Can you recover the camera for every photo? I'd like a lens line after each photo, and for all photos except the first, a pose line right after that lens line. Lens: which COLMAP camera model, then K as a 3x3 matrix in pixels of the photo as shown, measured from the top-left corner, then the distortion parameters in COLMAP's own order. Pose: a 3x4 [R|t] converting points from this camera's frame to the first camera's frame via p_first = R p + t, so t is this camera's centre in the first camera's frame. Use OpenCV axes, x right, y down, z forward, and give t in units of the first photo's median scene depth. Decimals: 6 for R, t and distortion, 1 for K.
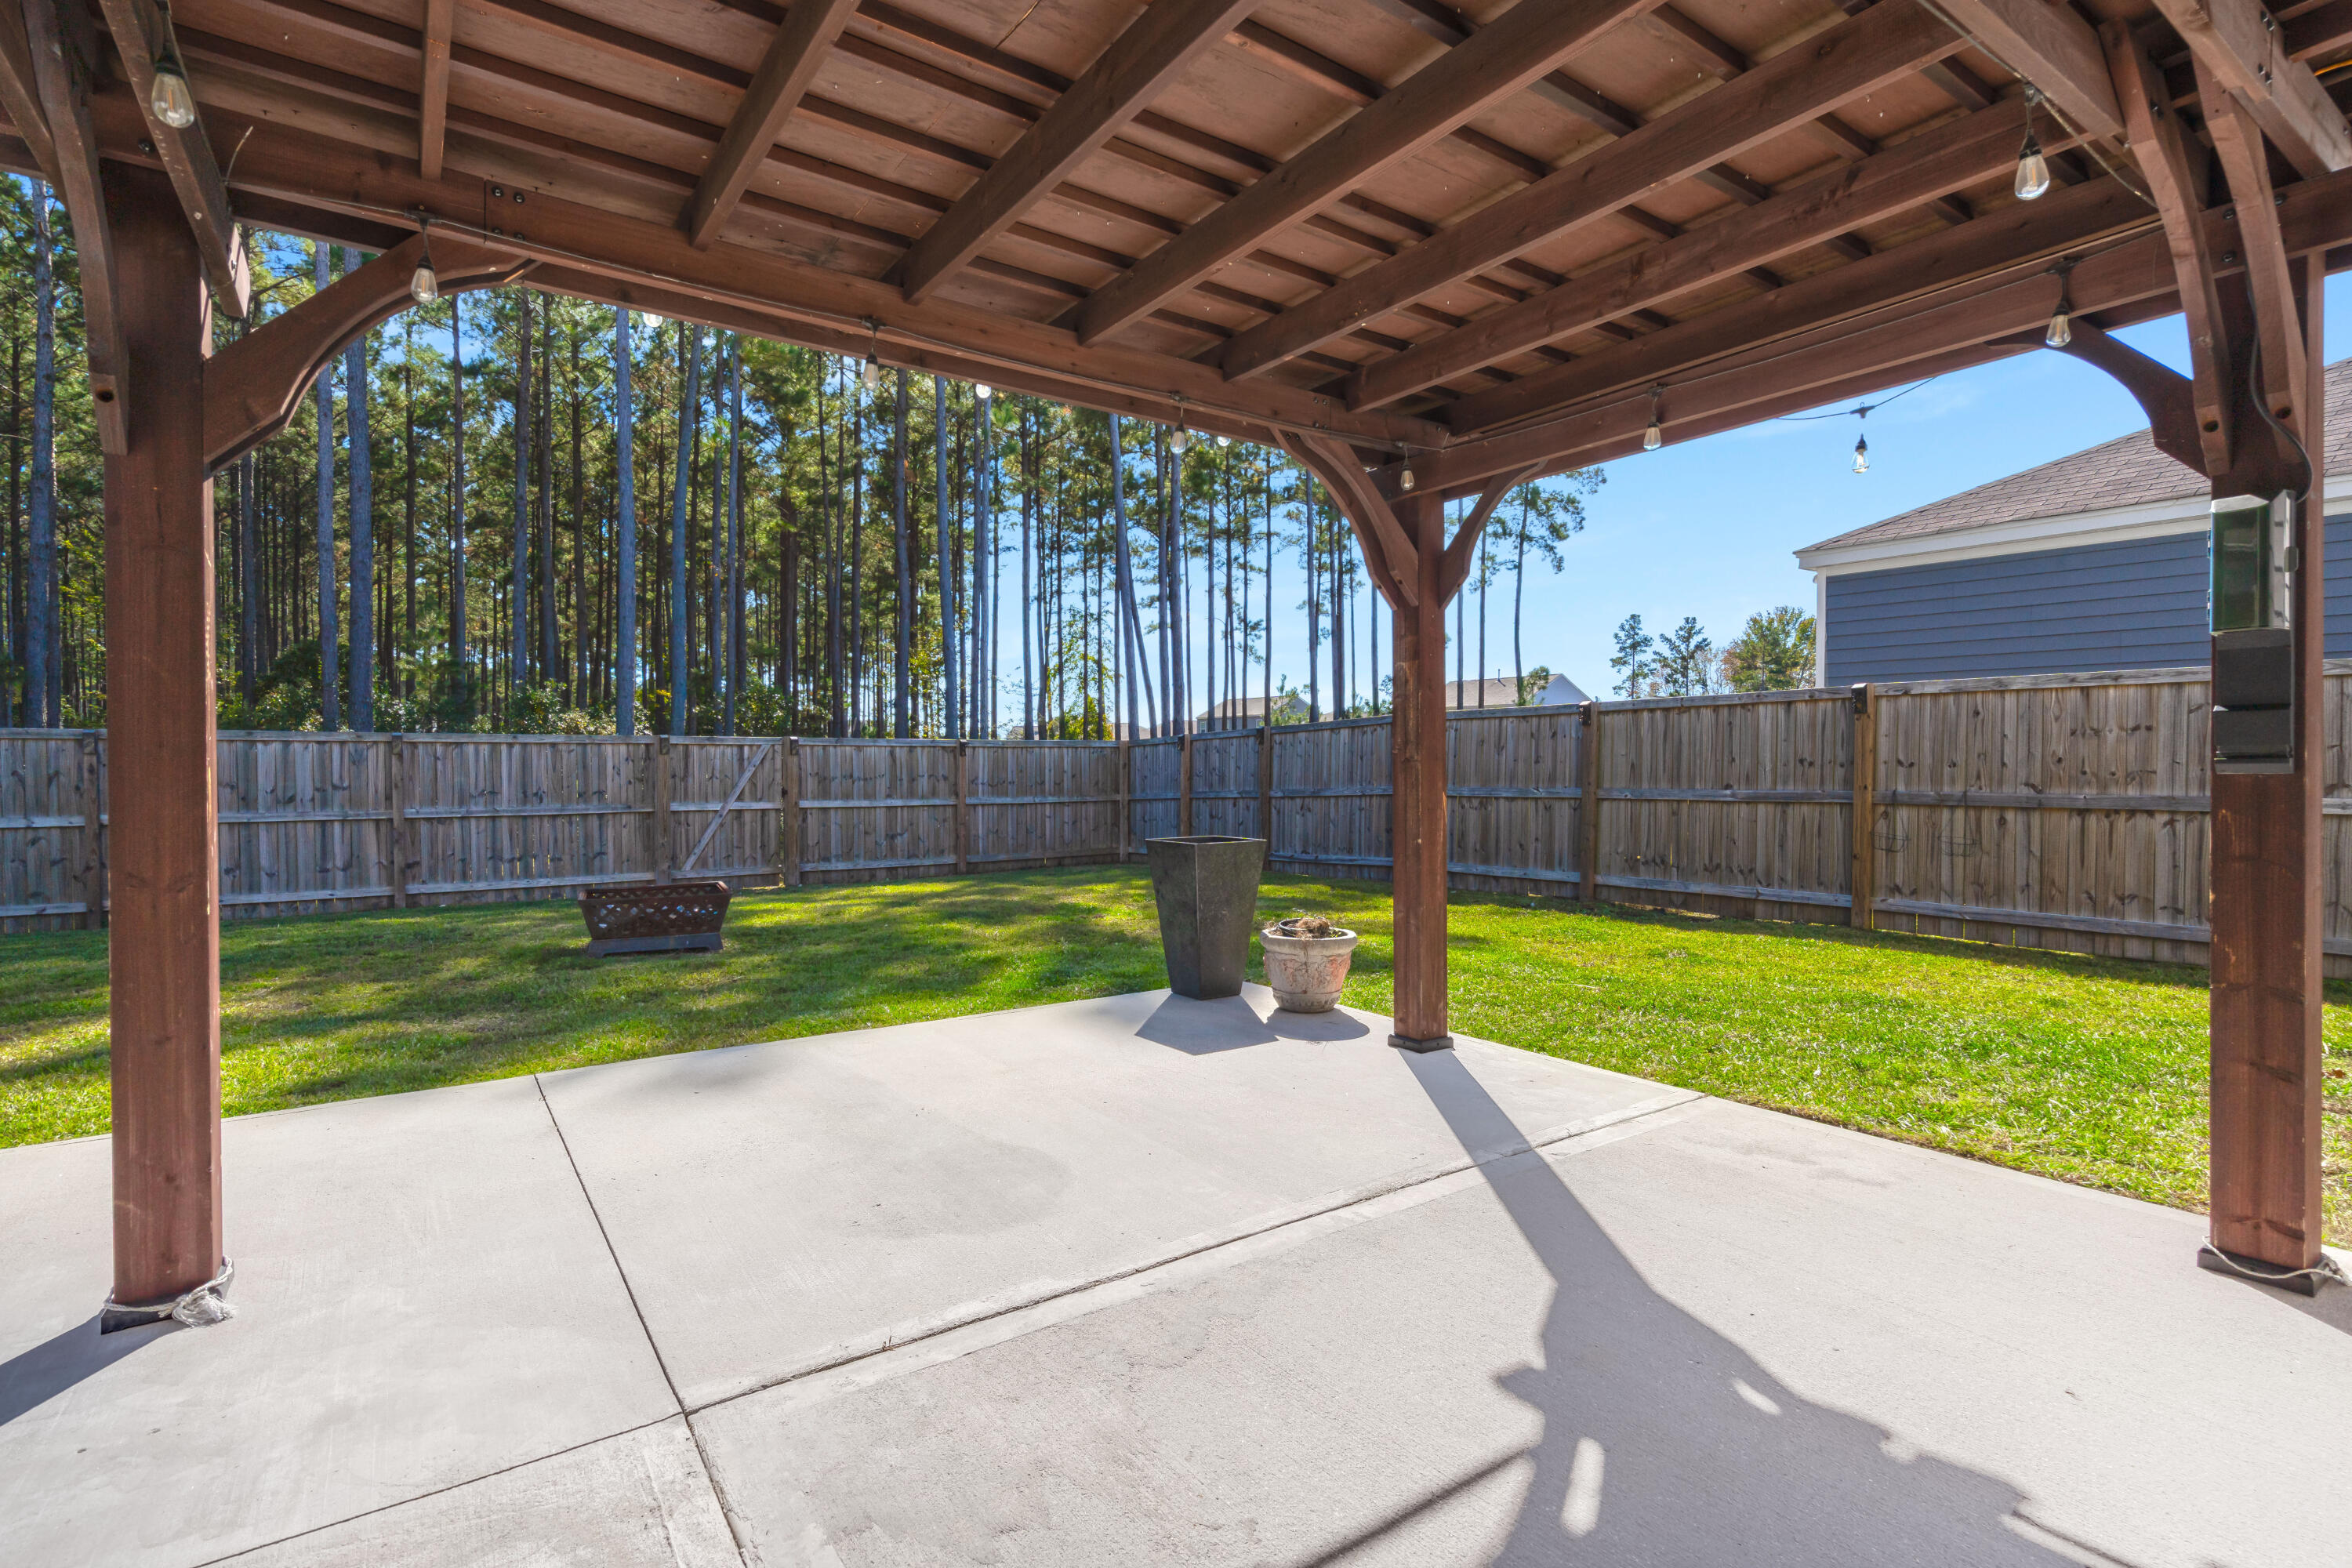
lens RADIAL K [[1099.4, 0, 1176.0], [0, 1099.4, 784.0], [0, 0, 1]] dist [-0.000155, -0.000003]
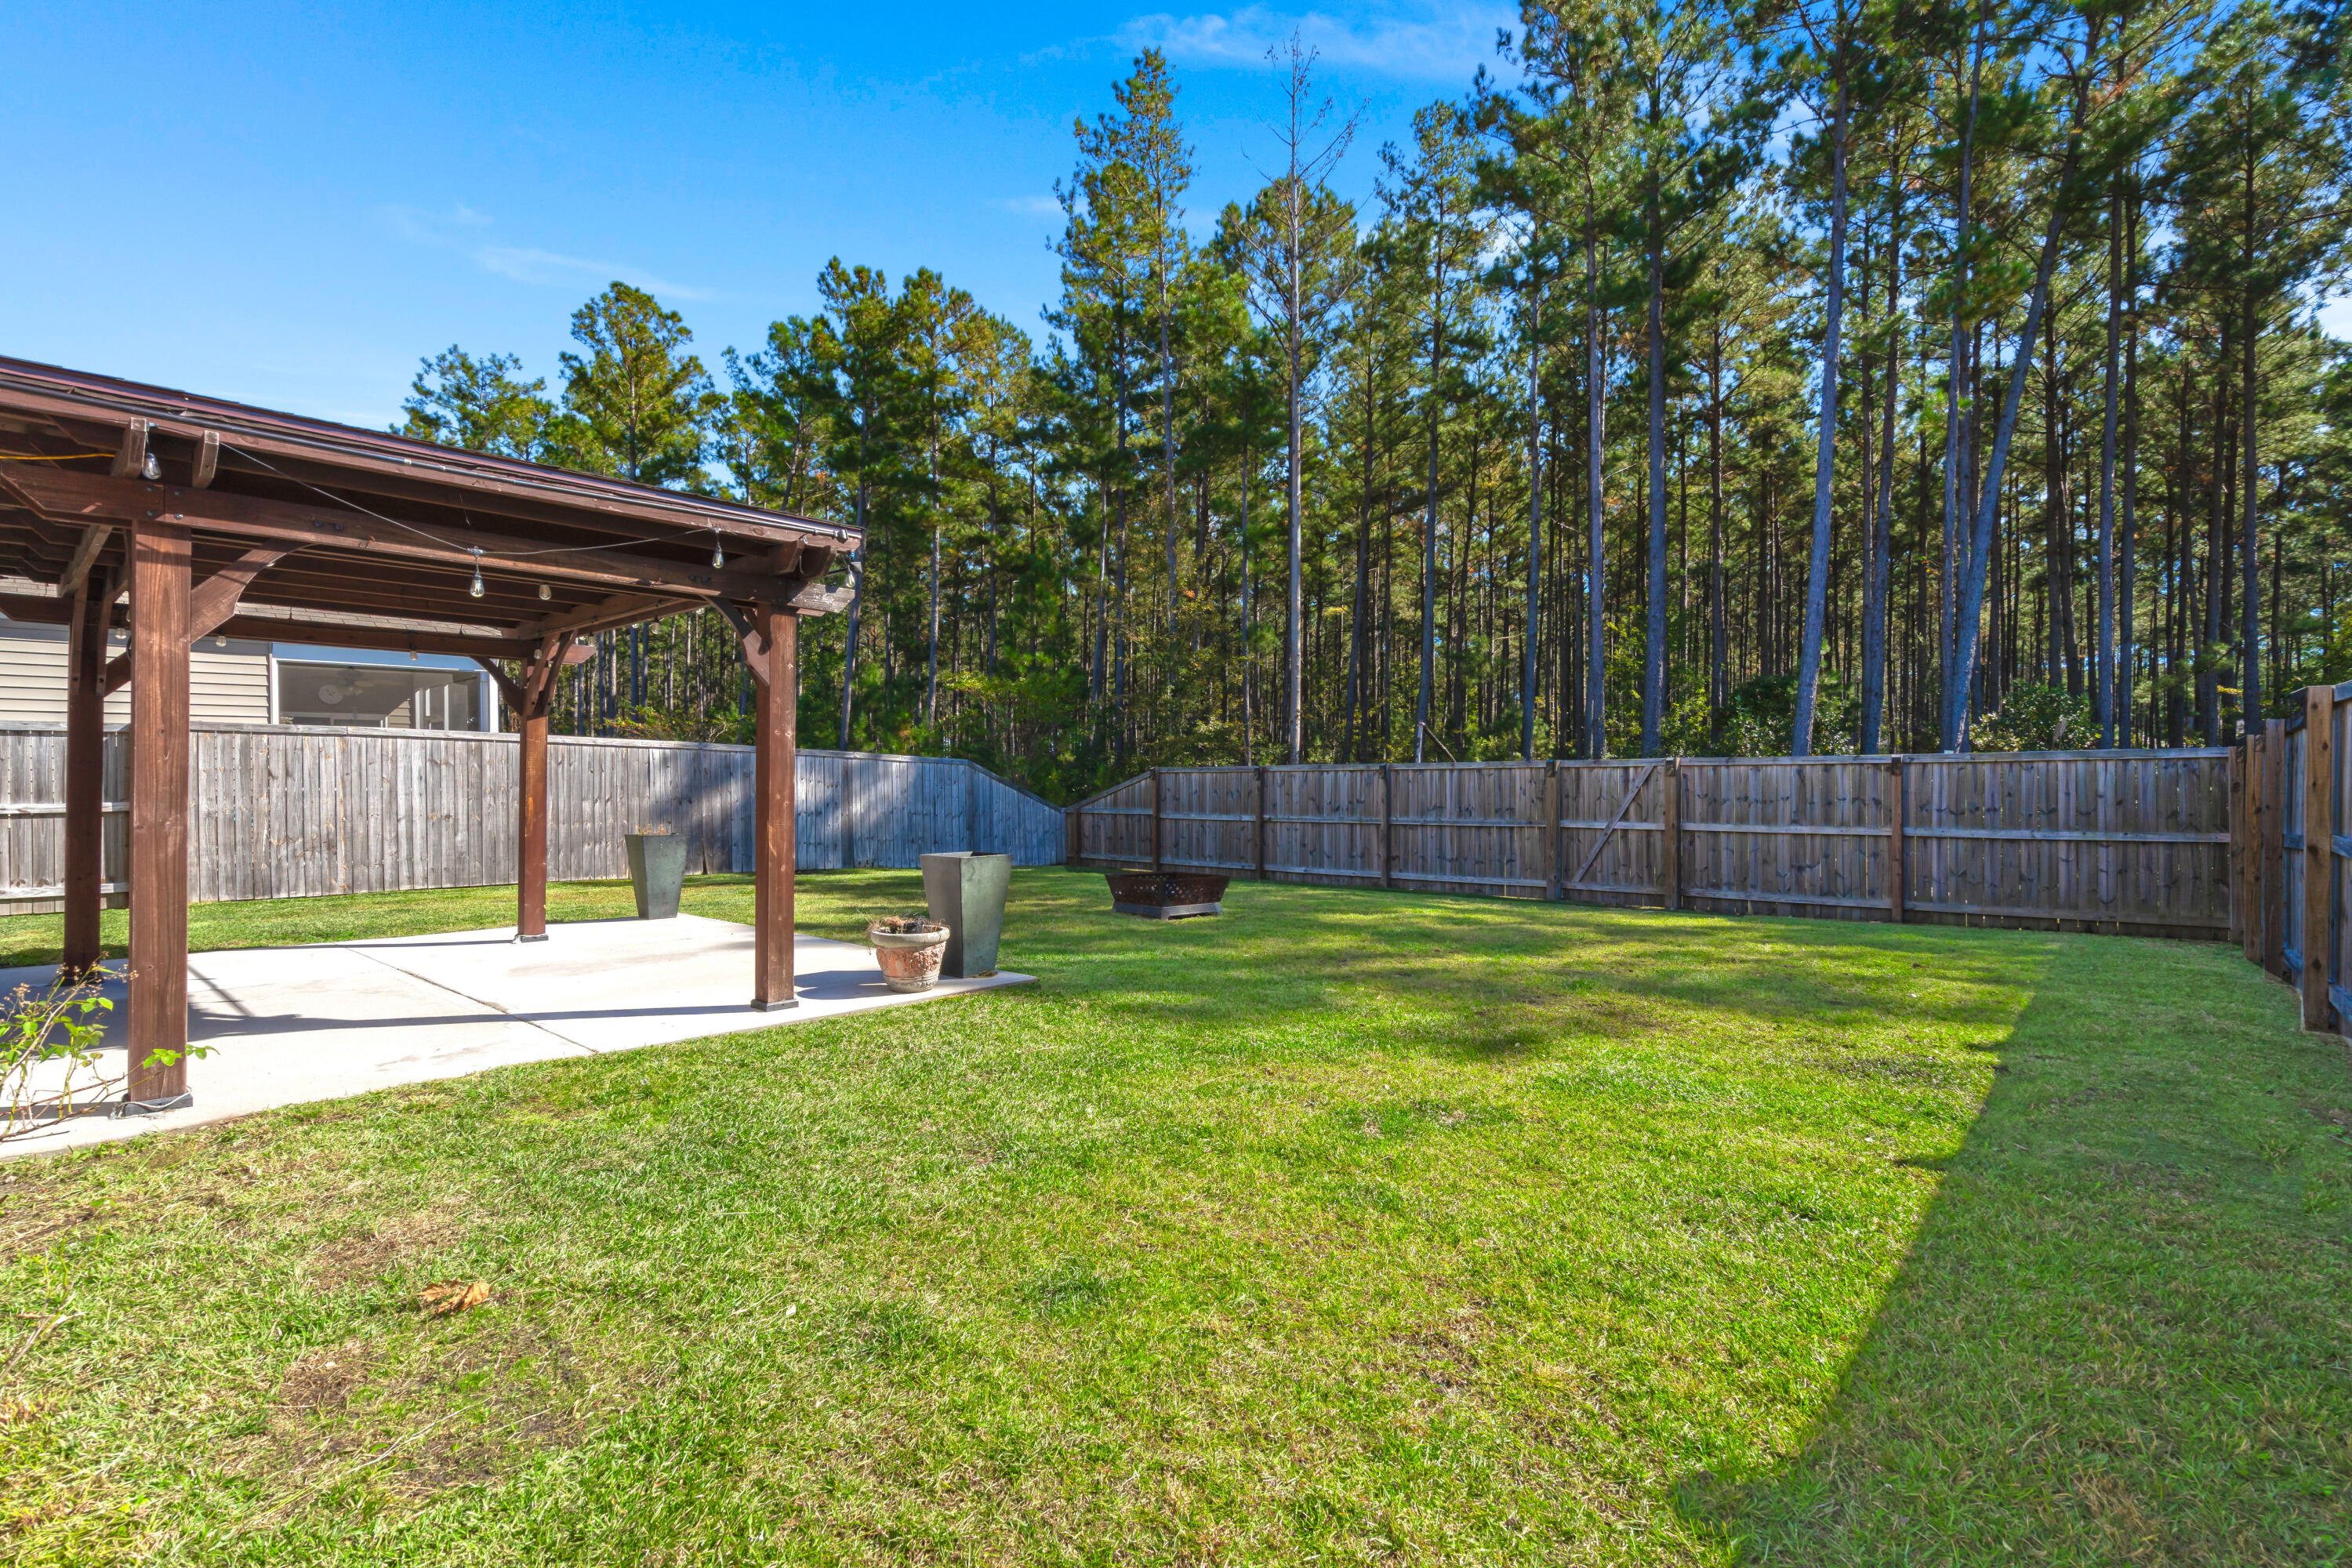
lens RADIAL K [[1094.8, 0, 1176.0], [0, 1094.8, 784.0], [0, 0, 1]] dist [-0.000592, 0.000333]
pose [[0.252986, 0.001797, -0.967468, 0.497132], [-0.014552, 0.999892, -0.001948, -0.011108], [0.967360, 0.014571, 0.252985, 0.328235]]
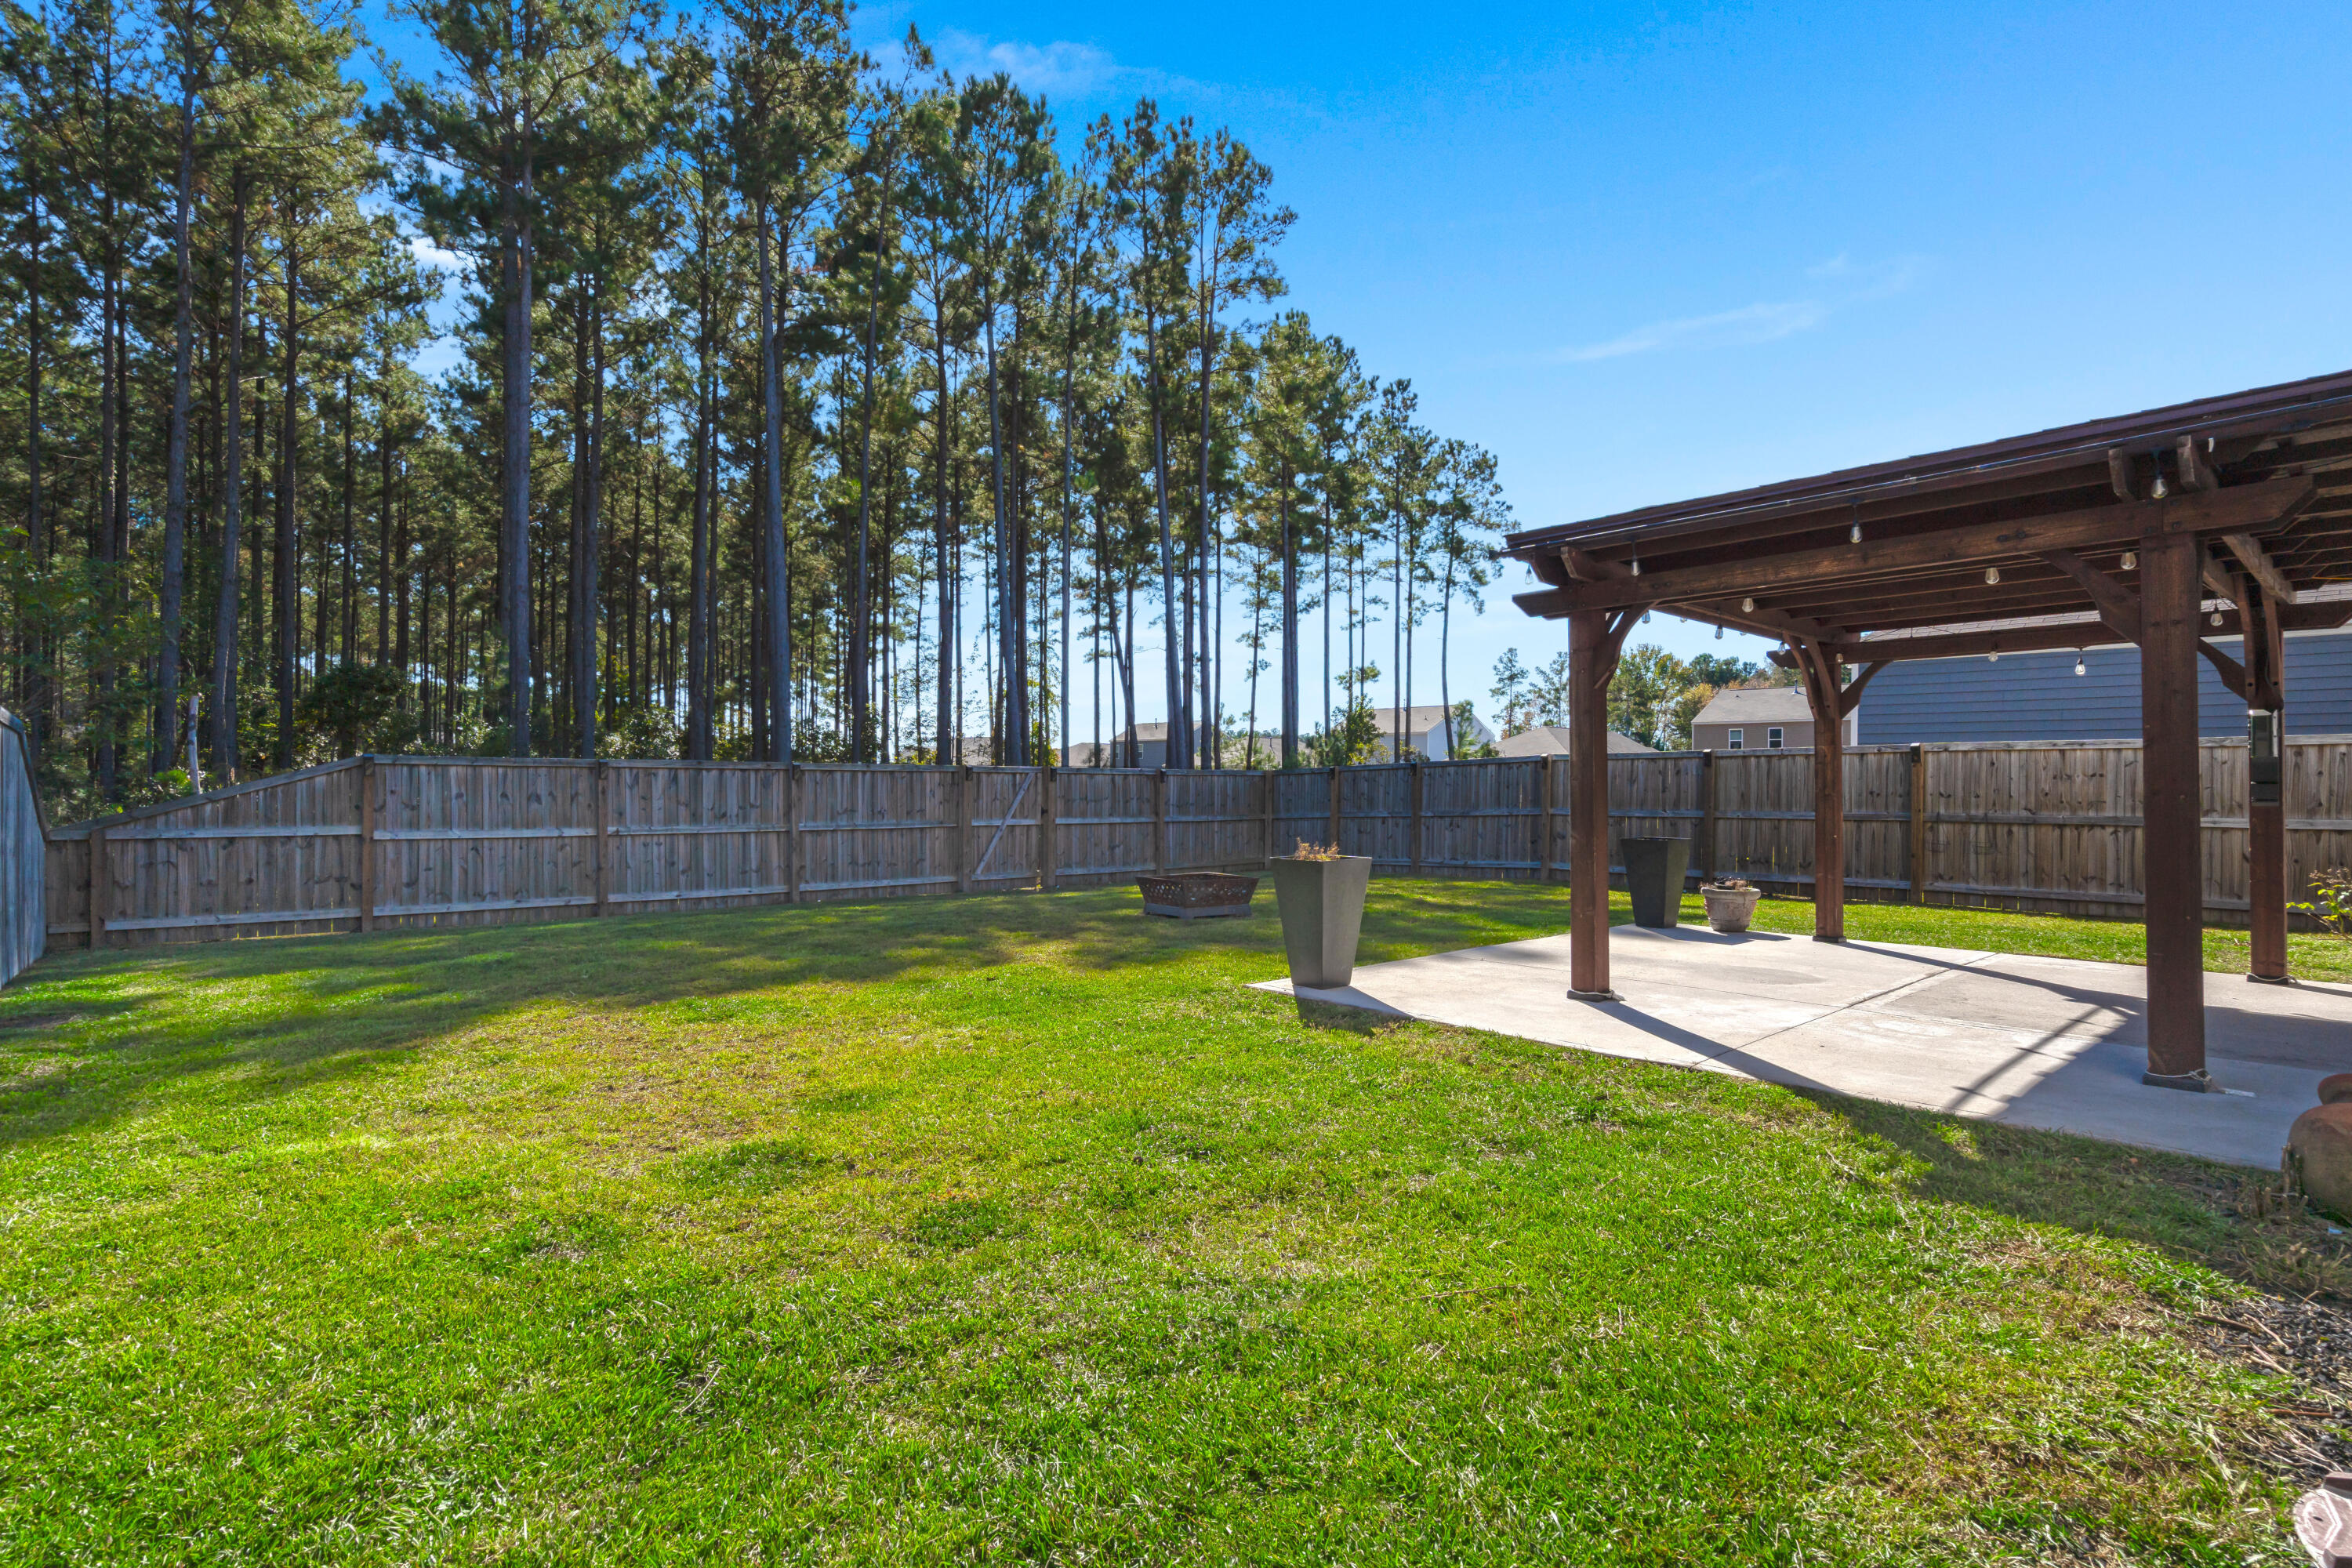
lens RADIAL K [[1094.8, 0, 1176.0], [0, 1094.8, 784.0], [0, 0, 1]] dist [-0.000592, 0.000333]
pose [[0.993742, 0.006606, 0.111501, -0.353411], [-0.004443, 0.999797, -0.019636, 0.000377], [-0.111608, 0.019018, 0.993570, -0.248275]]
